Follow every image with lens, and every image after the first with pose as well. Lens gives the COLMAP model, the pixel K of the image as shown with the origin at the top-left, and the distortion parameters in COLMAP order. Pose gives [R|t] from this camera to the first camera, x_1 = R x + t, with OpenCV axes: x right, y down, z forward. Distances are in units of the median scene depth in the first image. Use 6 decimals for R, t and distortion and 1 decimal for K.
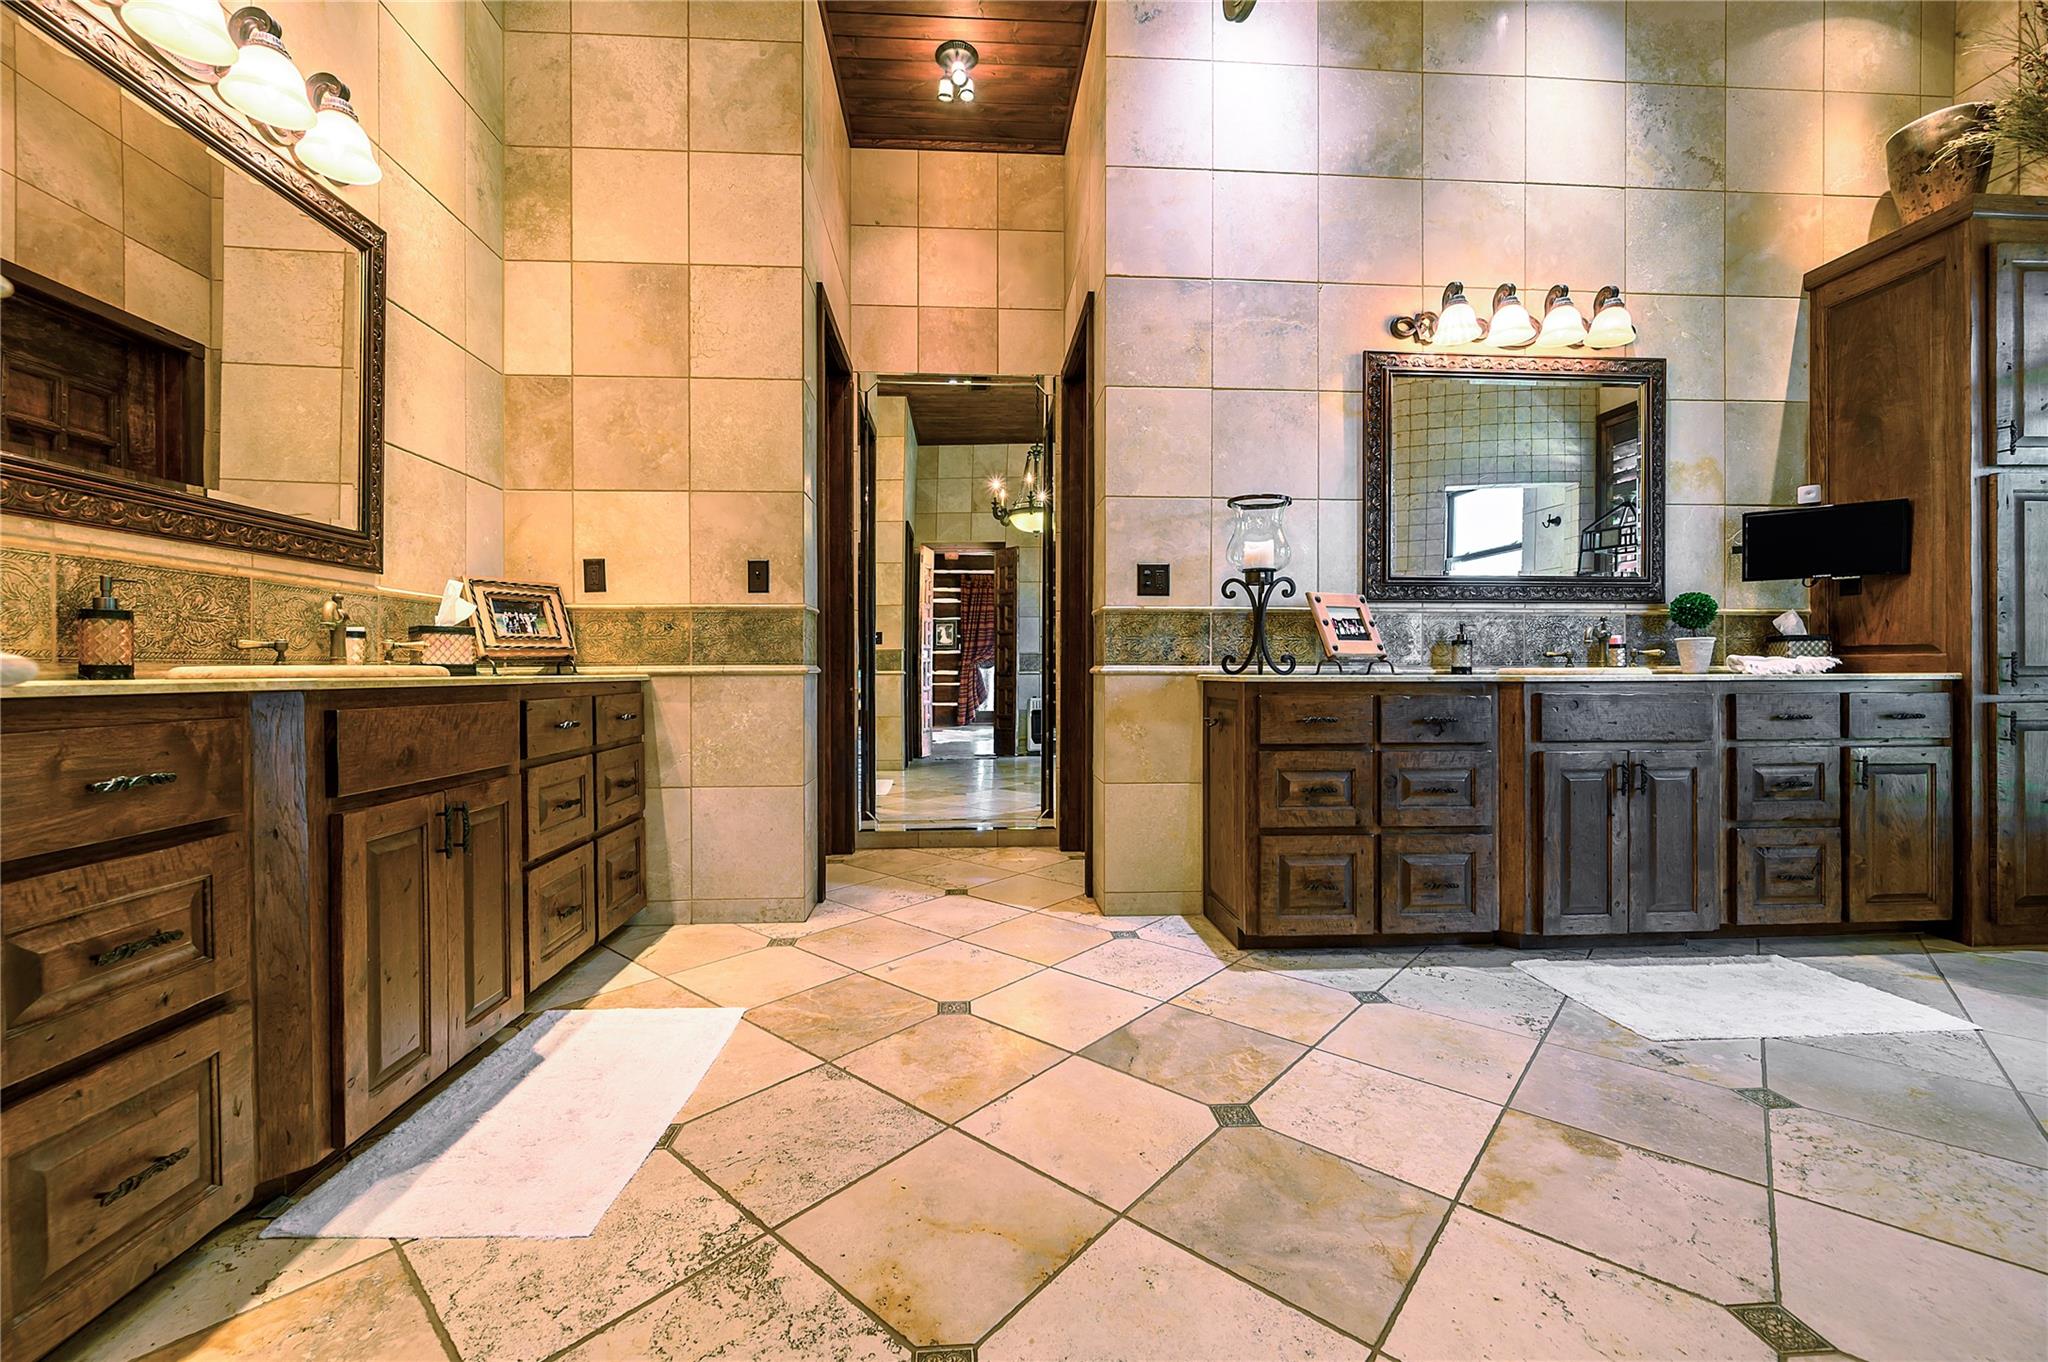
lens RADIAL K [[807.6, 0, 1037.6], [0, 807.6, 669.6], [0, 0, 1]] dist [-0.000945, 0.000405]
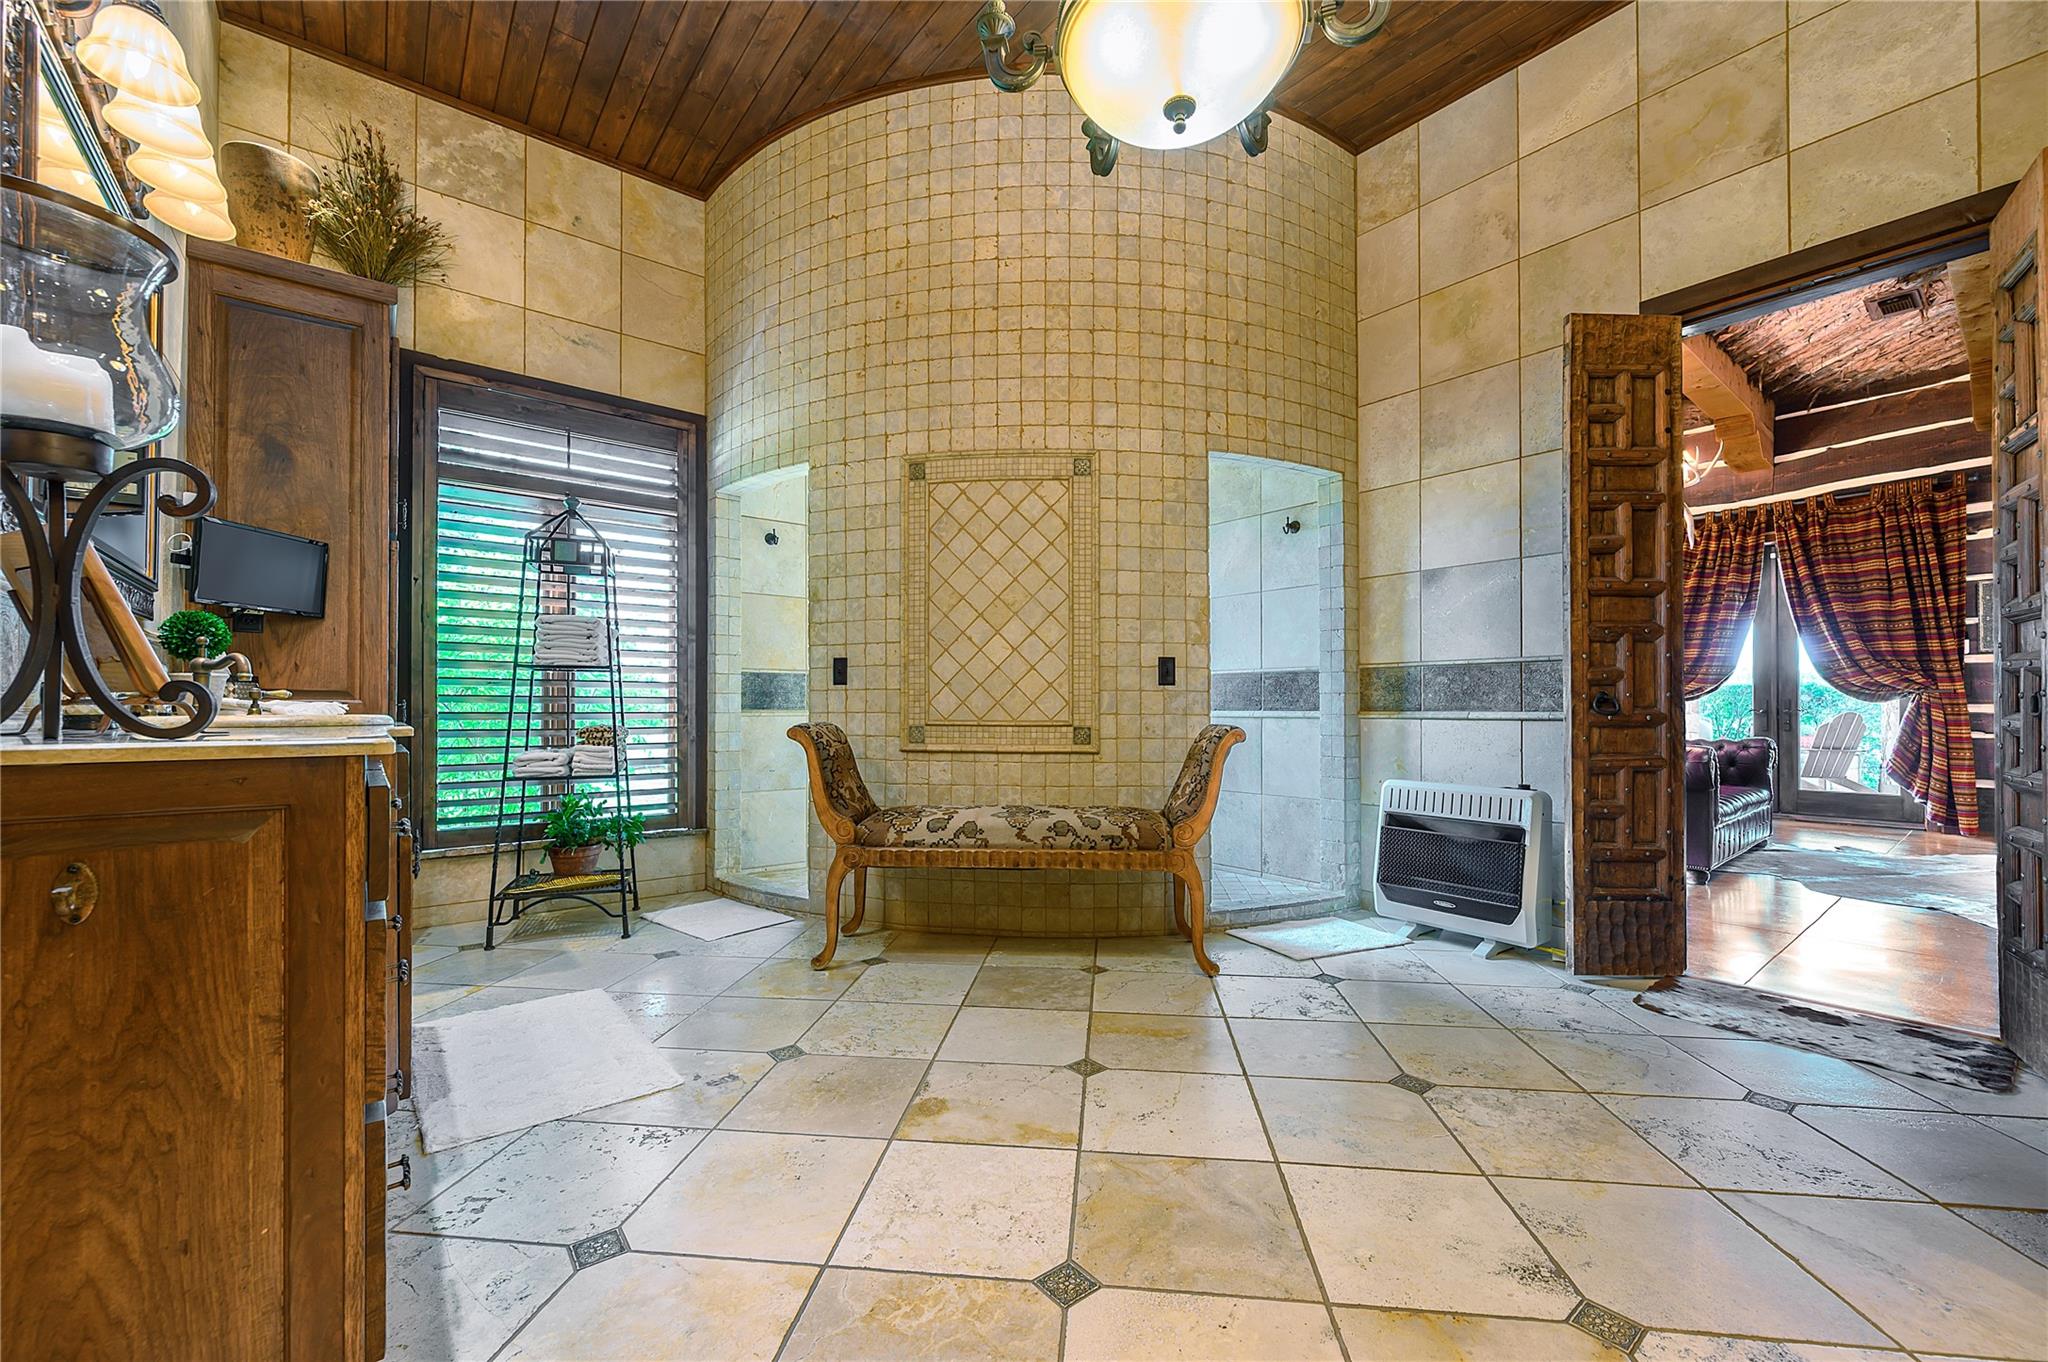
lens RADIAL K [[831.7, 0, 1005.4], [0, 831.7, 705.8], [0, 0, 1]] dist [-0.000771, 0.000022]
pose [[-0.546794, 0.004402, 0.837256, -0.251443], [-0.000847, 0.999983, -0.005810, -0.007057], [-0.837267, -0.003886, -0.546781, 0.921837]]
